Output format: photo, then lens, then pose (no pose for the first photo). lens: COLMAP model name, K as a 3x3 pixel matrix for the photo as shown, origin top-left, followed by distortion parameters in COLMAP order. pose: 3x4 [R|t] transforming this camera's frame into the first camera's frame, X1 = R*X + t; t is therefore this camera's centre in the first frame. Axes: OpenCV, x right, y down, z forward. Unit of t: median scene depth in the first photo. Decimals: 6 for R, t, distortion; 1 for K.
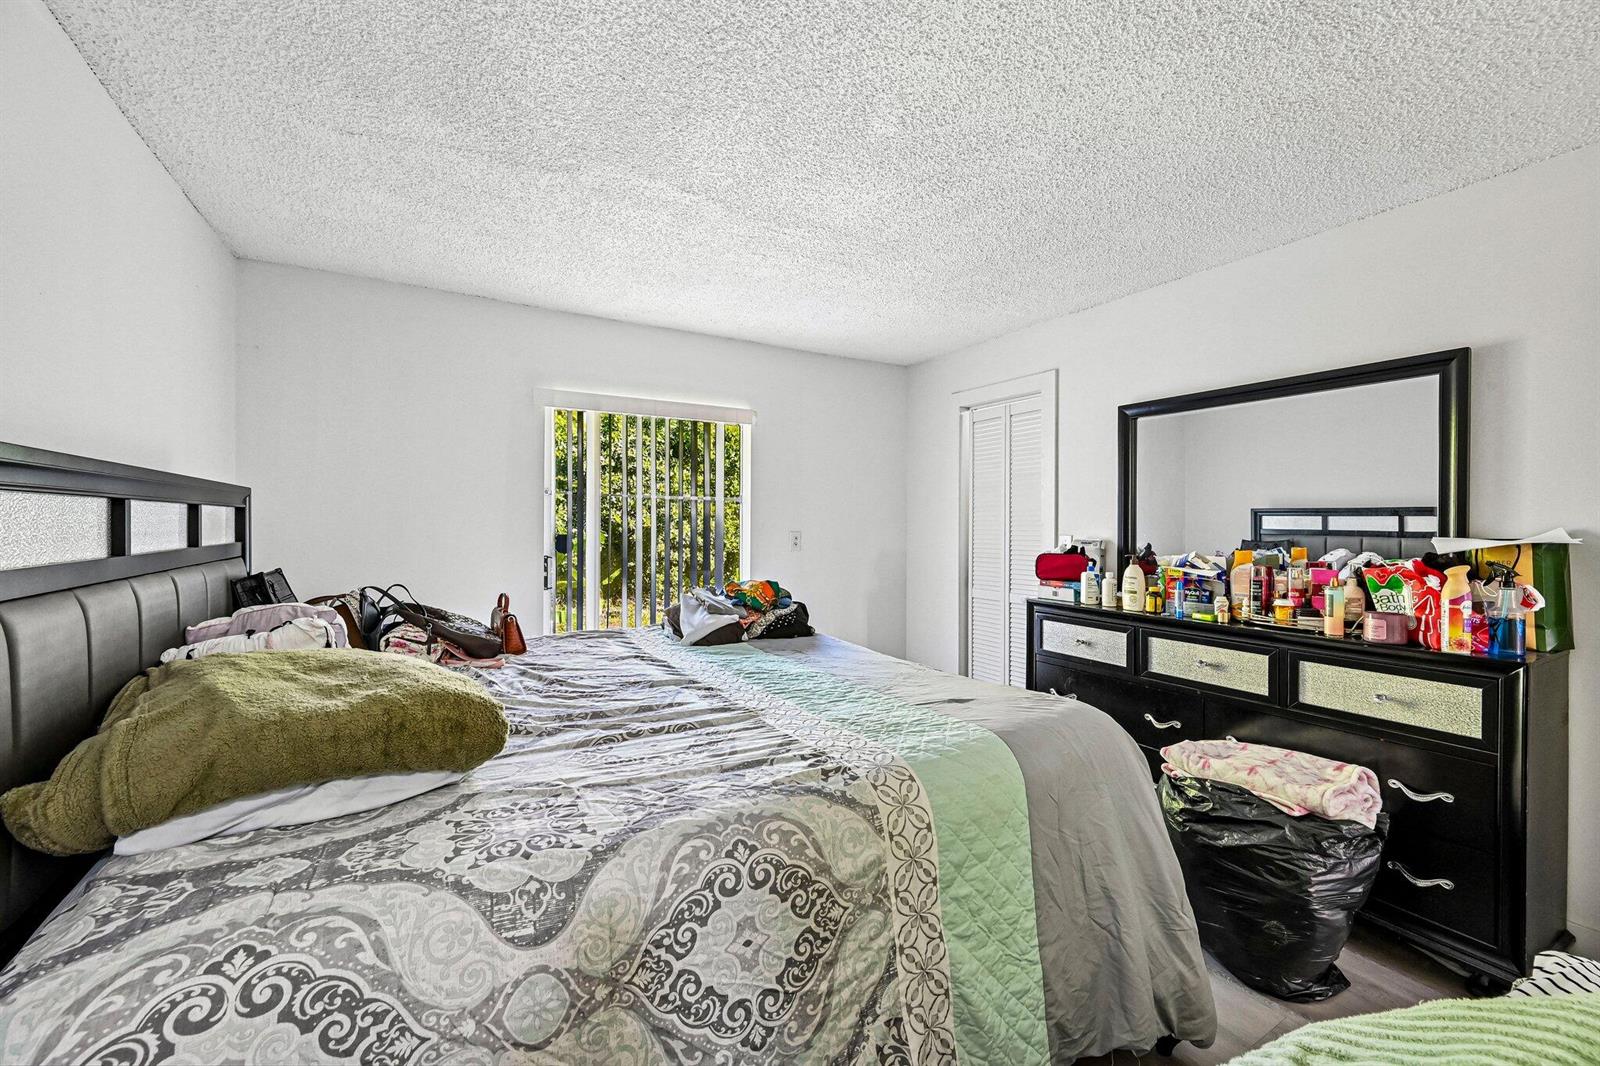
lens RADIAL K [[632.3, 0, 798.8], [0, 632.3, 527.9], [0, 0, 1]] dist [0.002460, 0.000571]
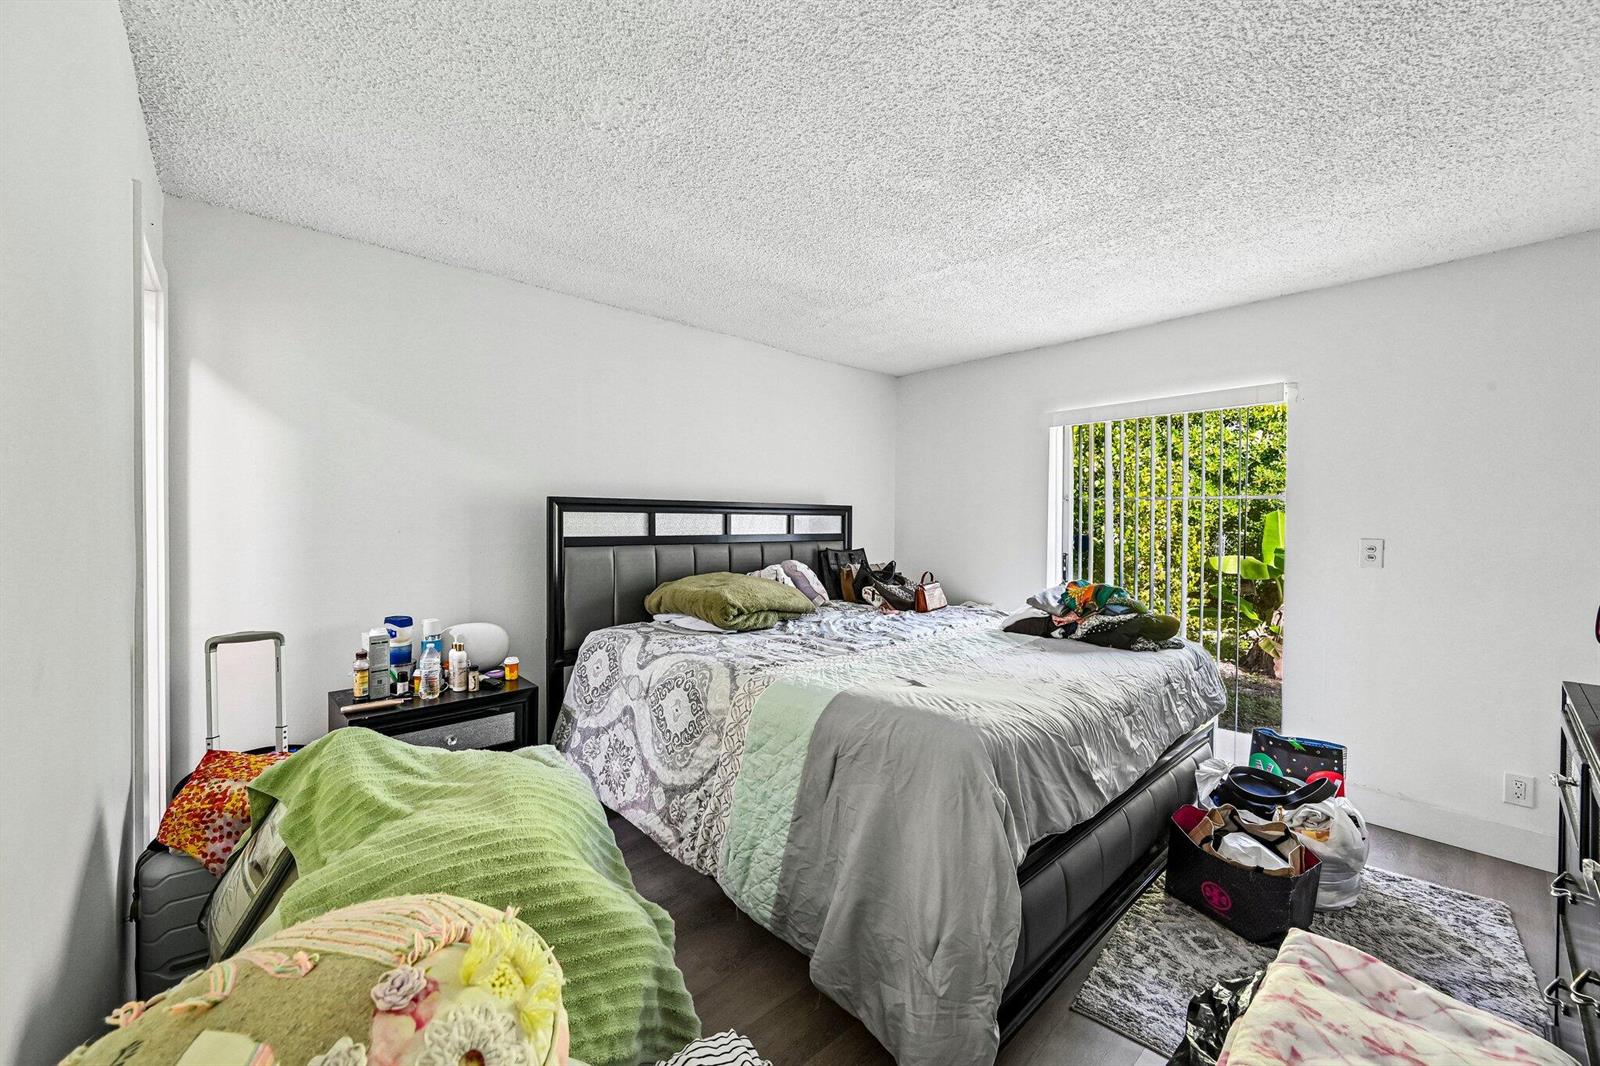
lens RADIAL K [[632.3, 0, 798.8], [0, 632.3, 527.9], [0, 0, 1]] dist [0.002460, 0.000571]
pose [[0.204665, 0.008460, -0.978795, 1.981475], [-0.014858, 0.999874, 0.005535, -0.003892], [0.978719, 0.013410, 0.204765, 0.868674]]
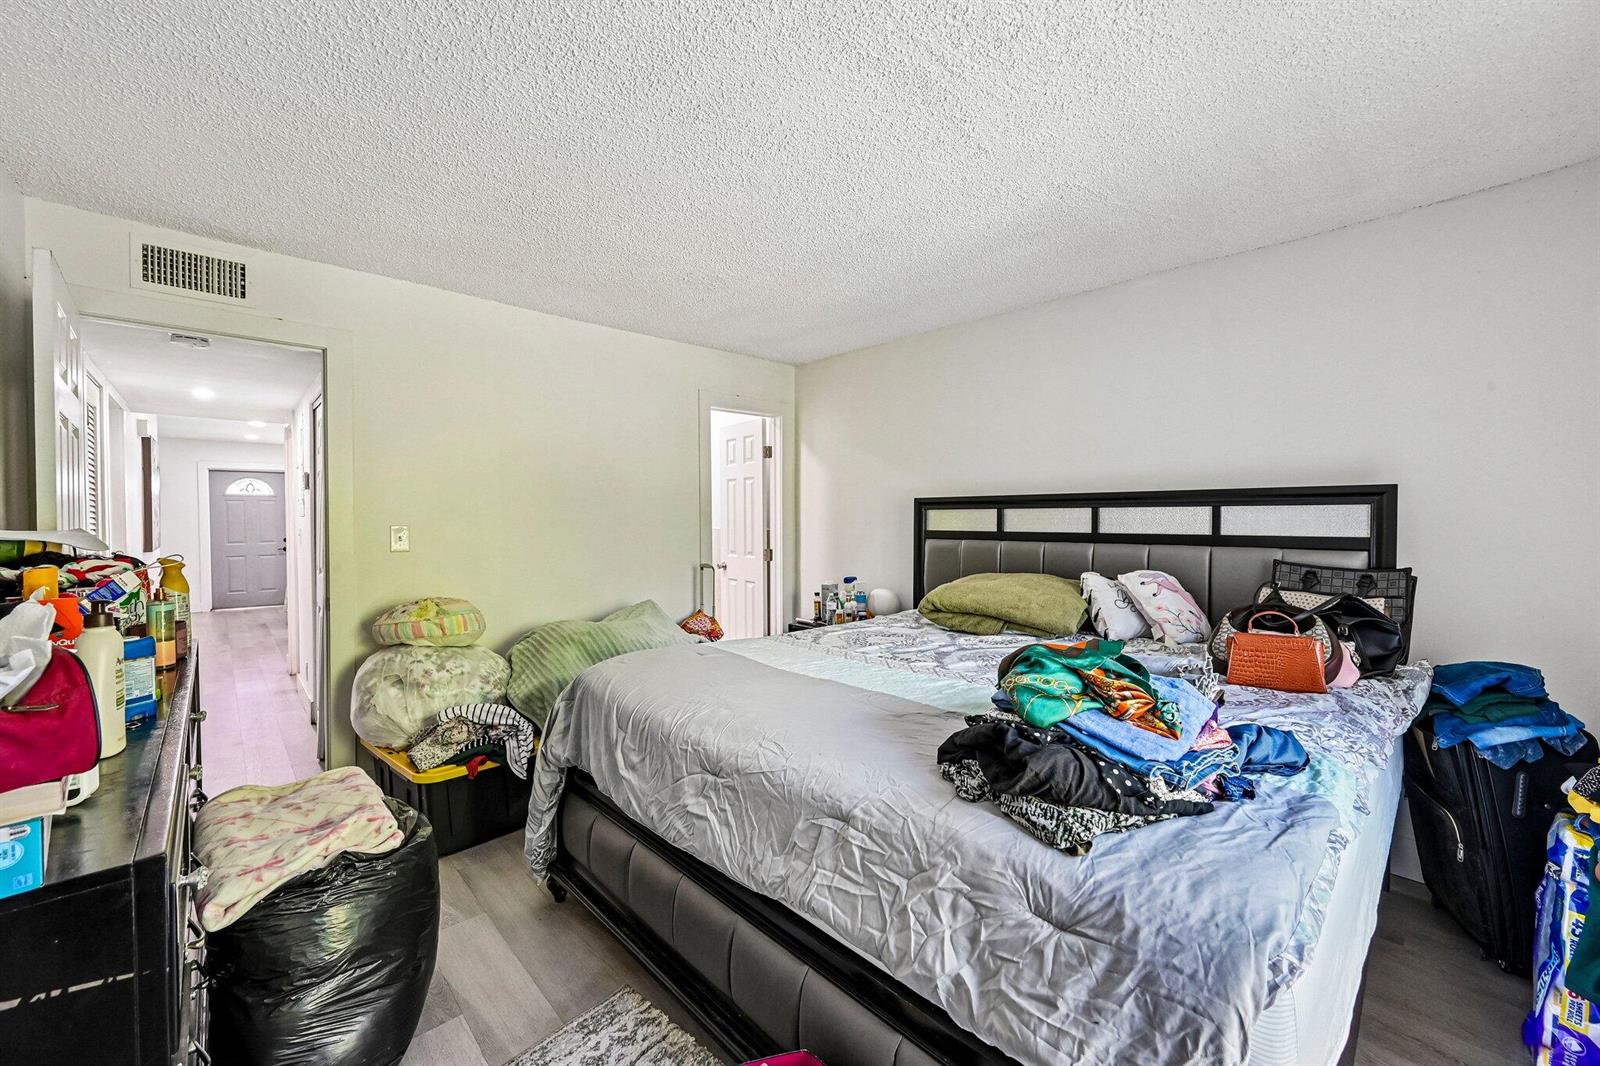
lens RADIAL K [[613.1, 0, 800.0], [0, 613.1, 533.0], [0, 0, 1]] dist [0.000880, 0.000101]
pose [[-0.974125, 0.008847, -0.225836, 0.539092], [0.000888, 0.999376, 0.035319, -0.037574], [0.226008, 0.034204, -0.973525, 3.405491]]
